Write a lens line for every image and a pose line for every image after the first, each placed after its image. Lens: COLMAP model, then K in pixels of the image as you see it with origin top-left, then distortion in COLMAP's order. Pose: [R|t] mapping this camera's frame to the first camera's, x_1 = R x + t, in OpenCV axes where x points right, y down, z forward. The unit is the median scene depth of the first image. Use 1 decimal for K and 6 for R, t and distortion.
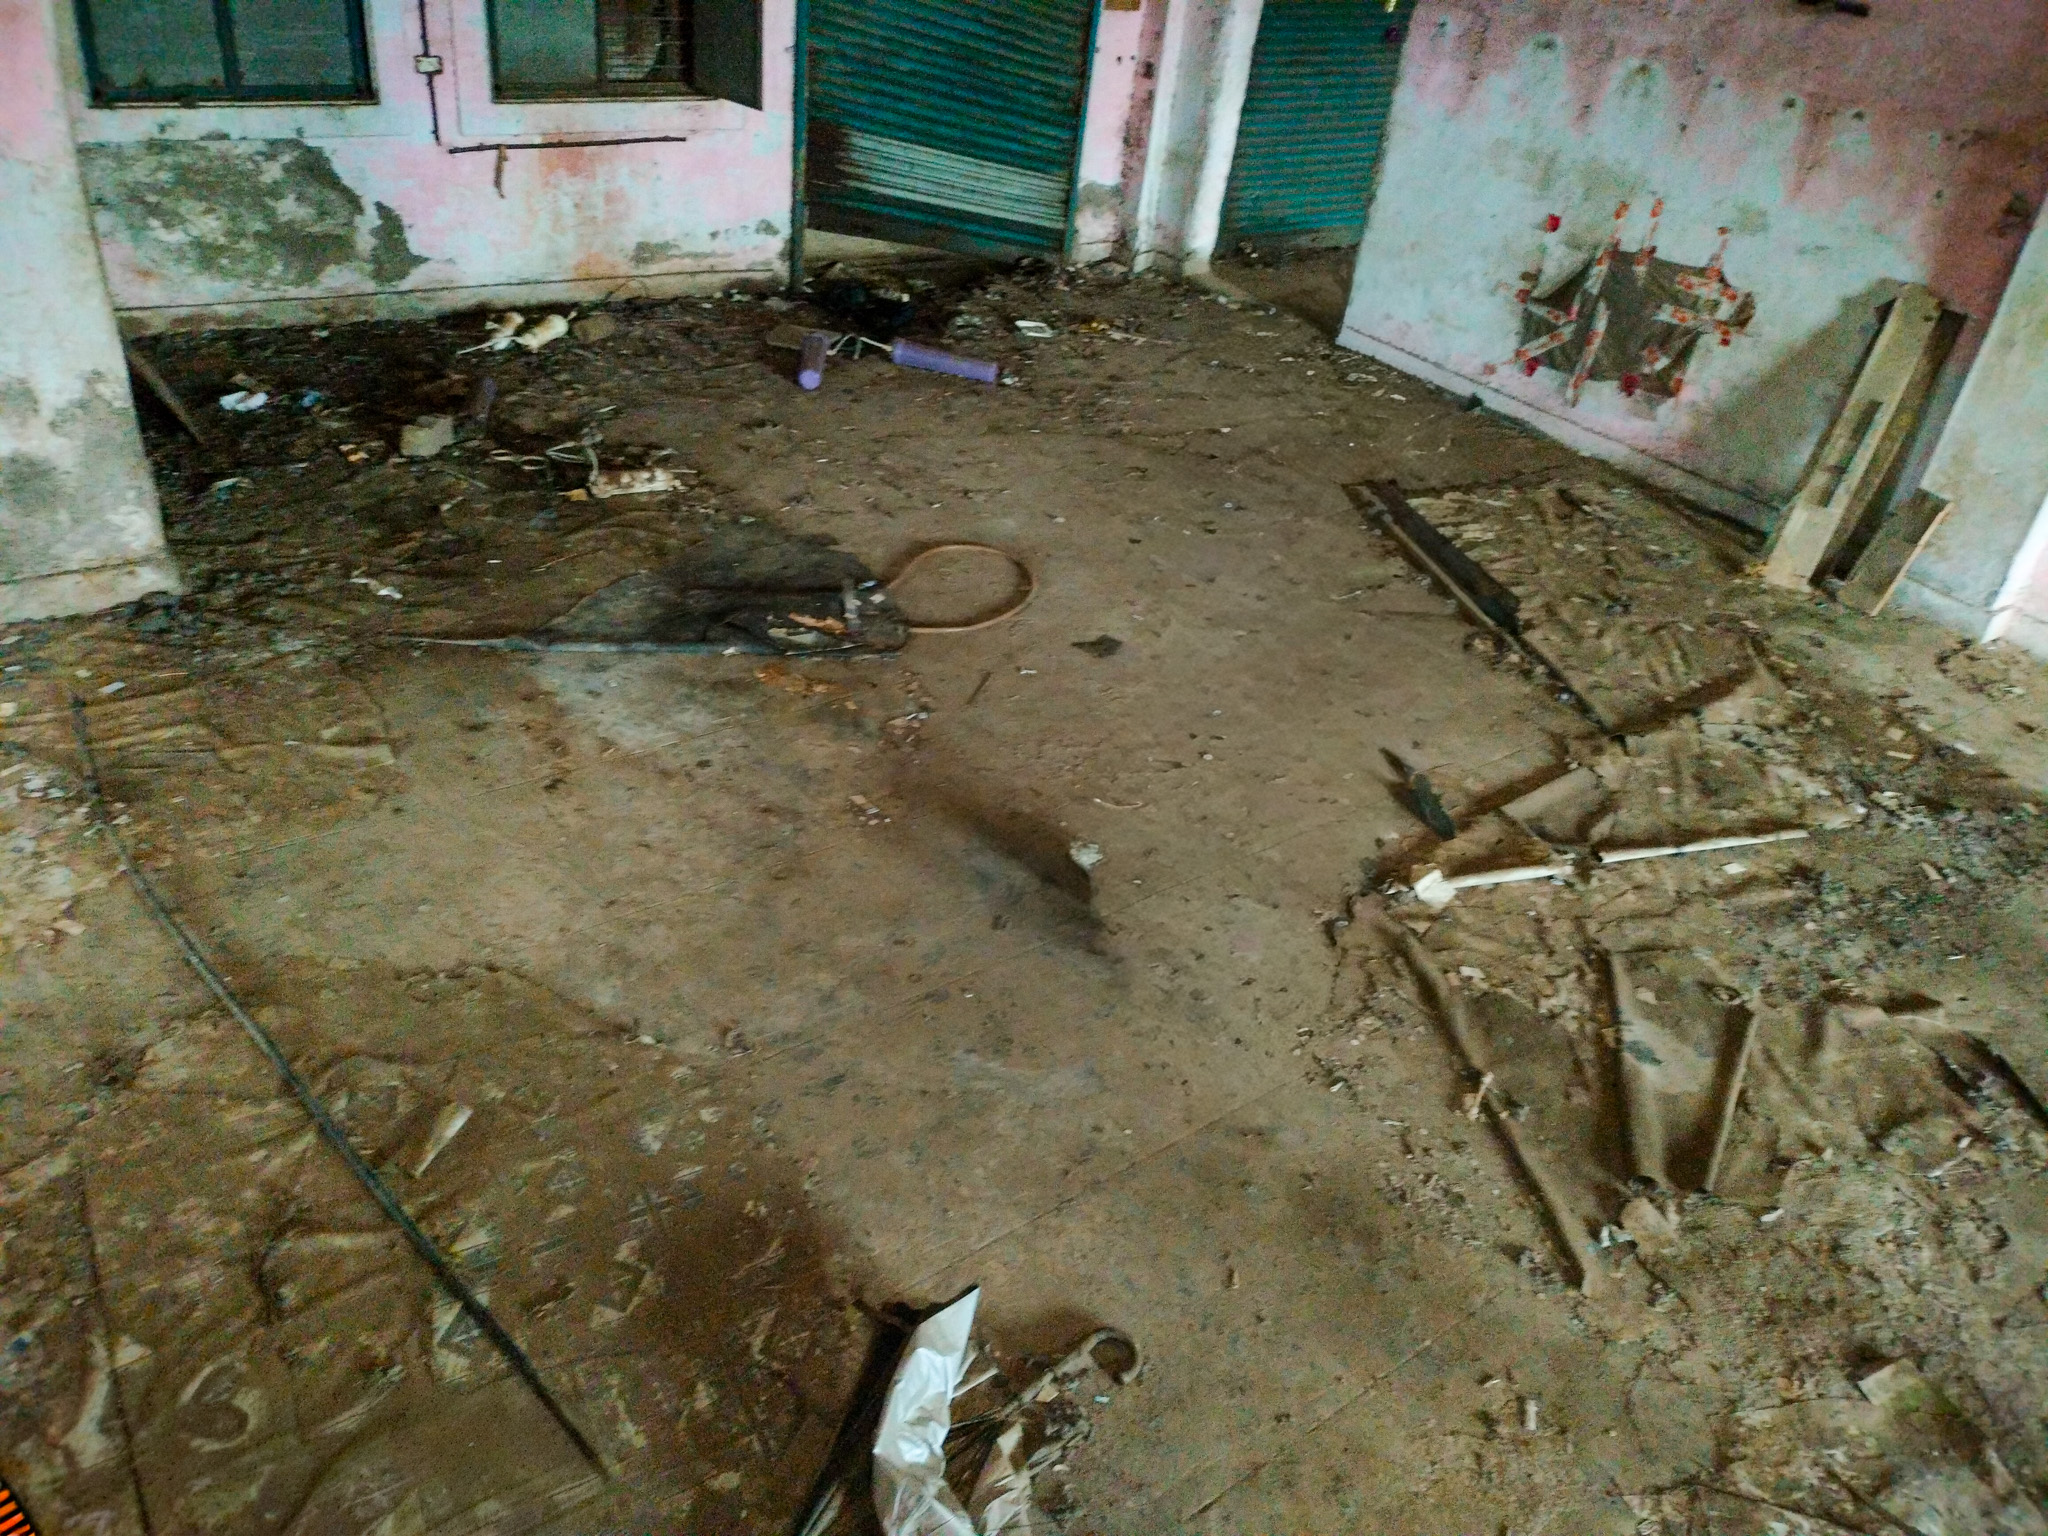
lens RADIAL K [[1503.9, 0, 1024.0], [0, 1503.9, 768.0], [0, 0, 1]] dist [0.073136, -0.104676]
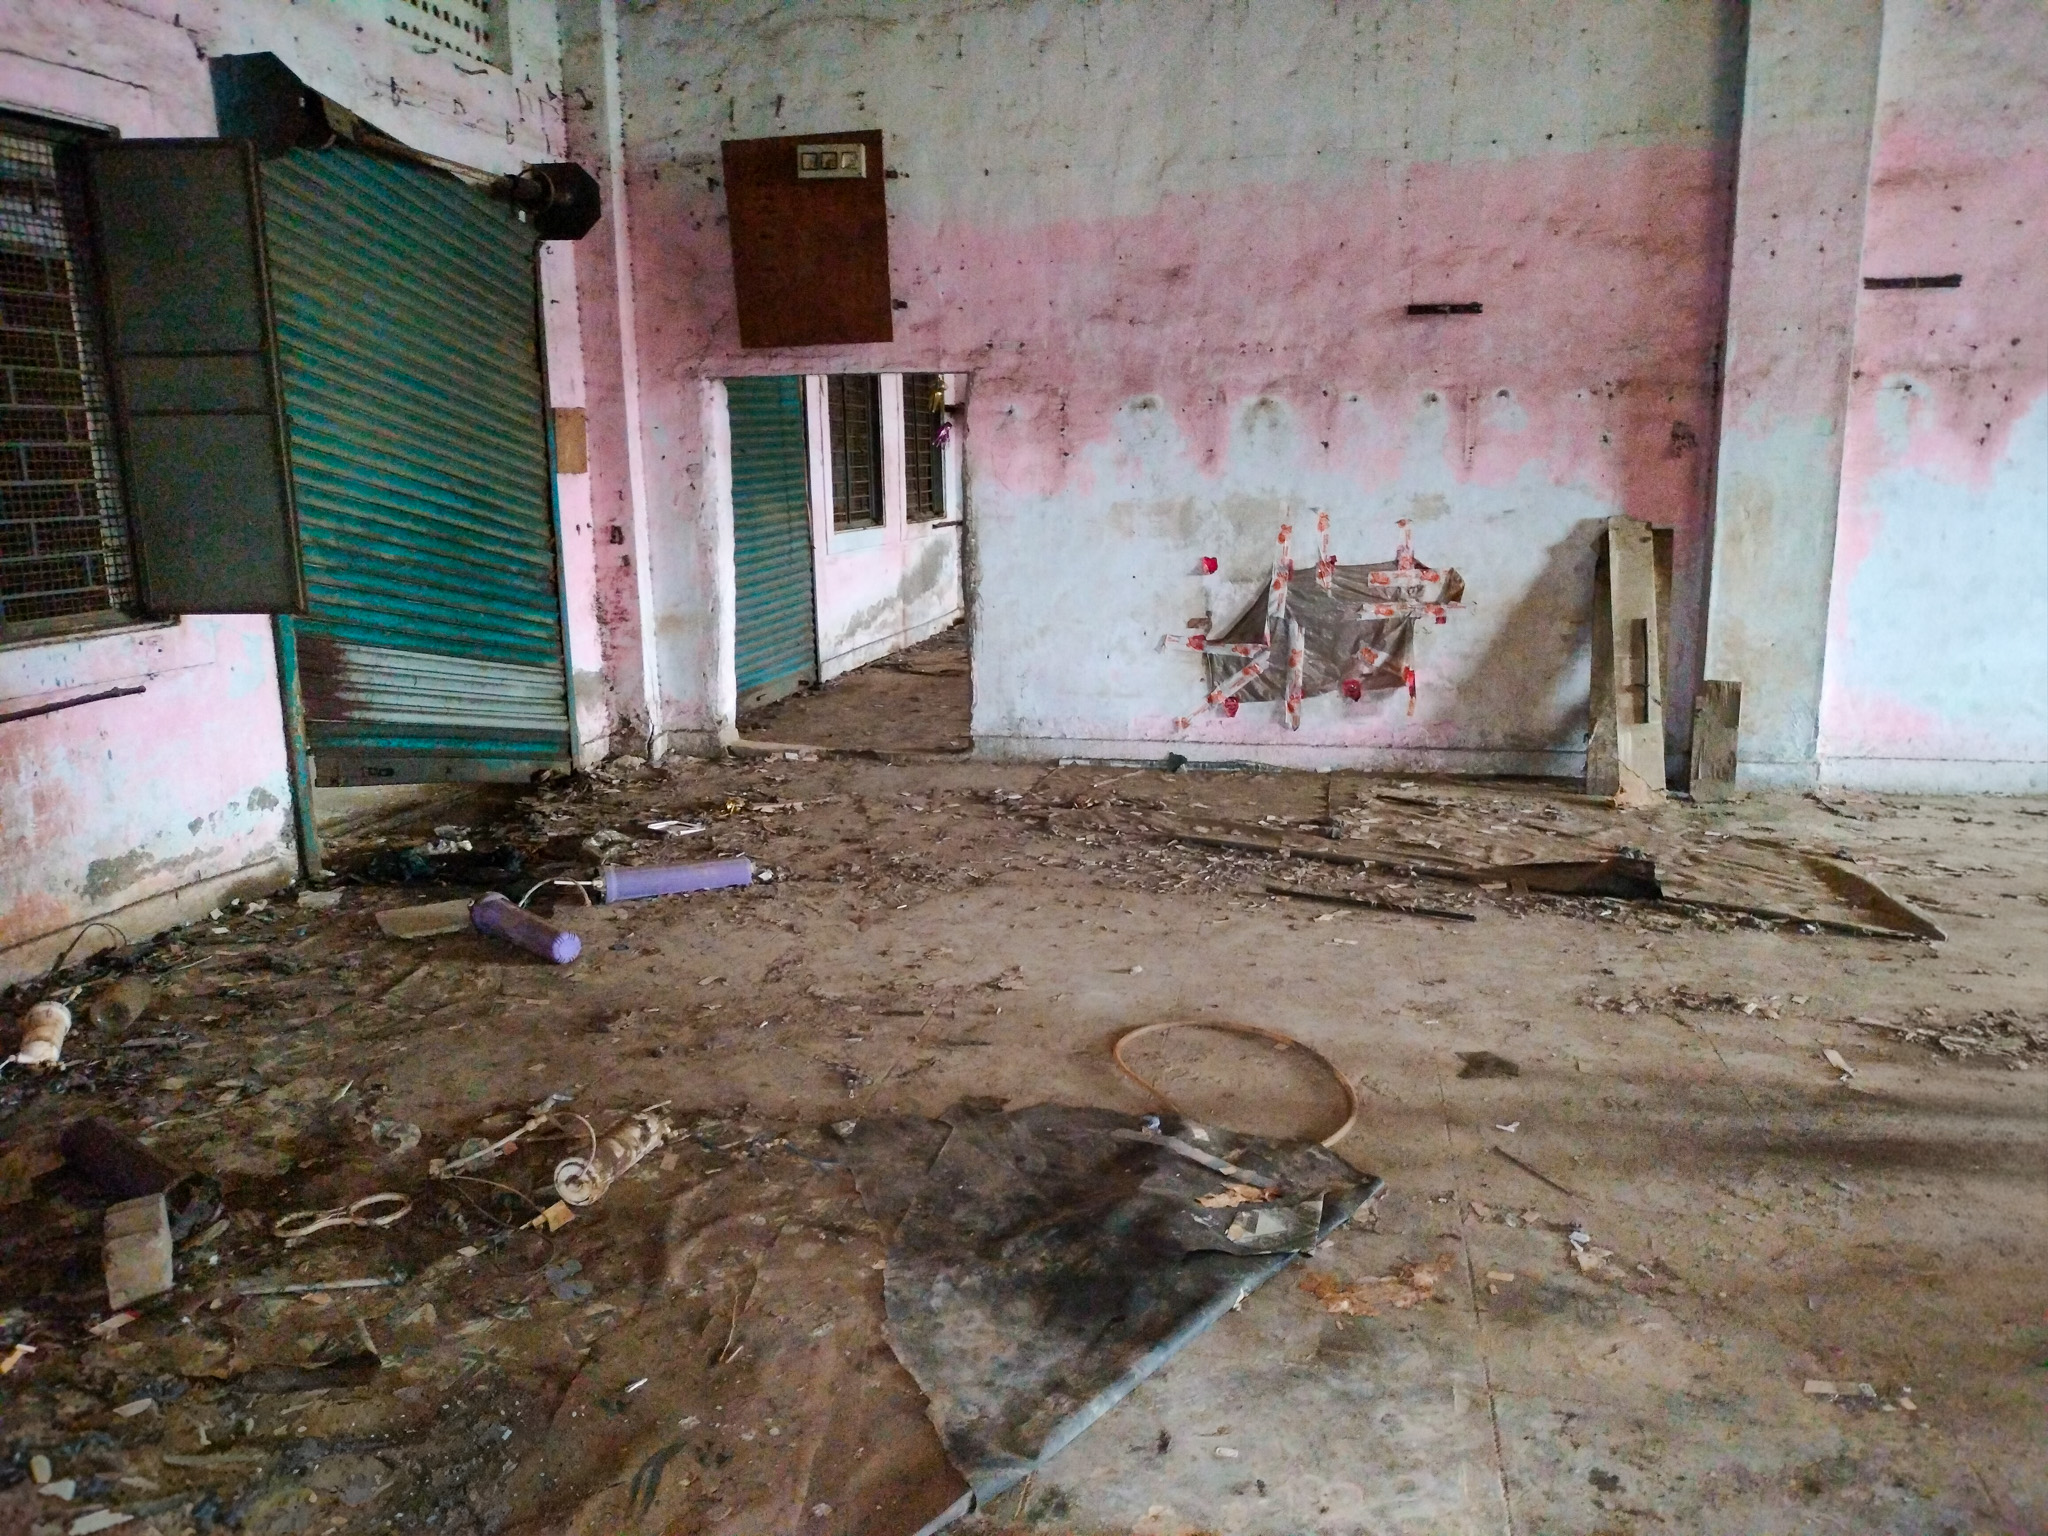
lens RADIAL K [[1503.9, 0, 1024.0], [0, 1503.9, 768.0], [0, 0, 1]] dist [0.073136, -0.104676]
pose [[0.746691, -0.243152, 0.619136, -0.359082], [0.435975, 0.881885, -0.179454, -0.119854], [-0.502372, 0.403925, 0.764504, 0.367448]]
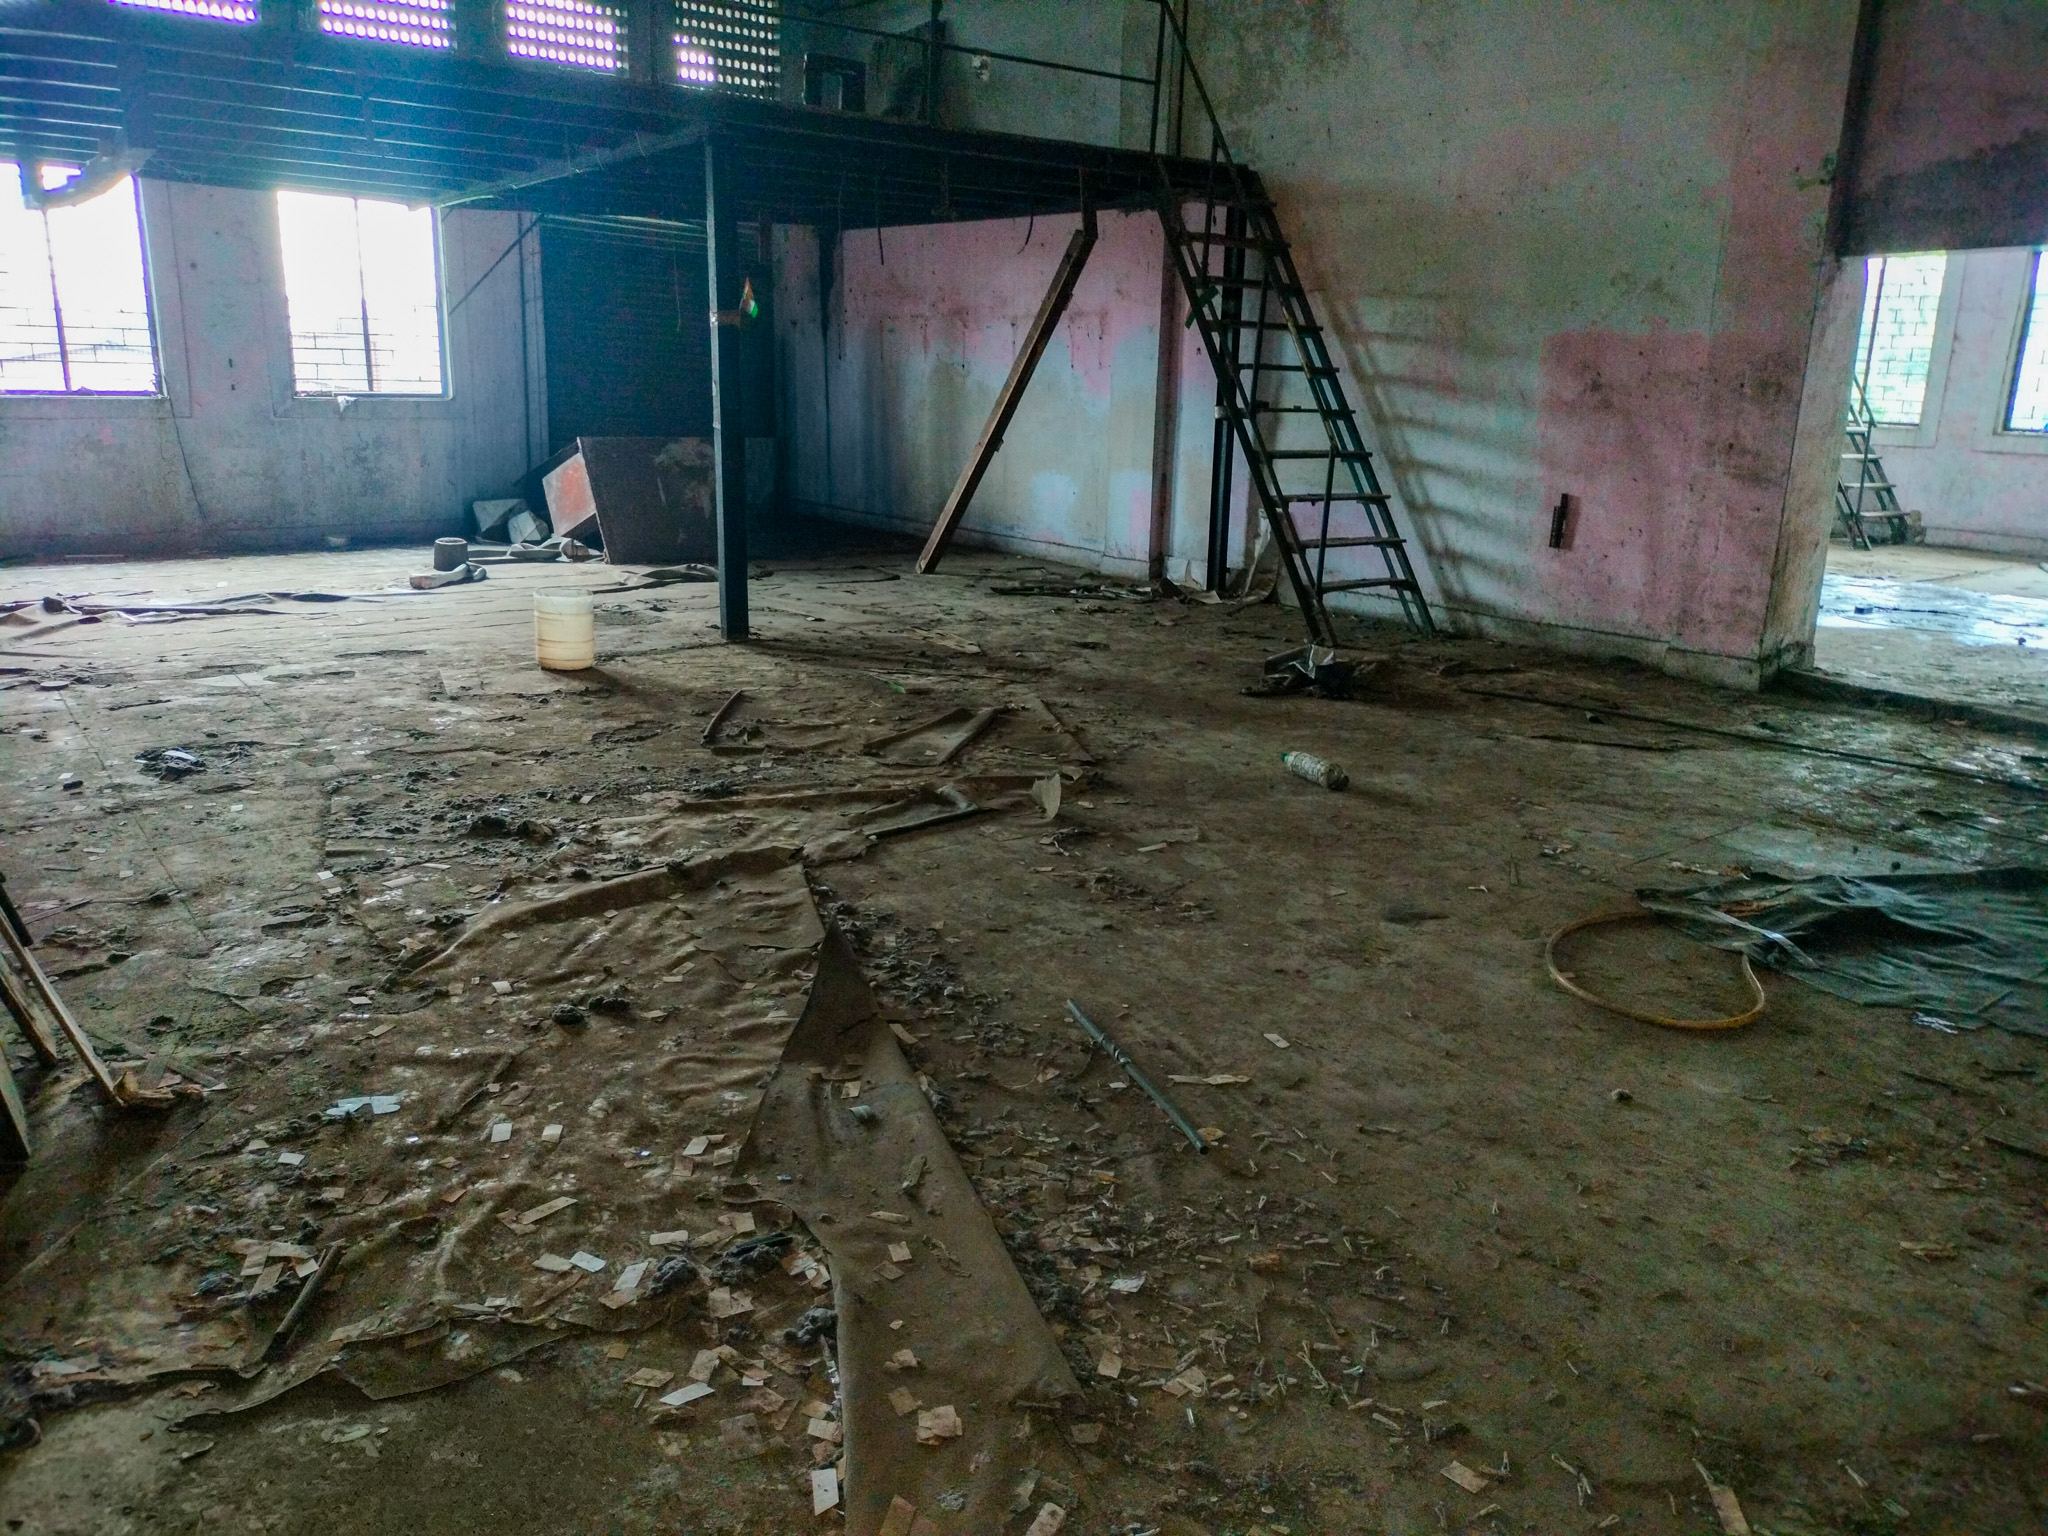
lens RADIAL K [[1503.9, 0, 1024.0], [0, 1503.9, 768.0], [0, 0, 1]] dist [0.073136, -0.104676]
pose [[-0.991218, -0.112850, -0.068928, 0.221669], [-0.127201, 0.671244, 0.730240, -0.481832], [-0.036140, 0.732595, -0.679704, 1.053105]]
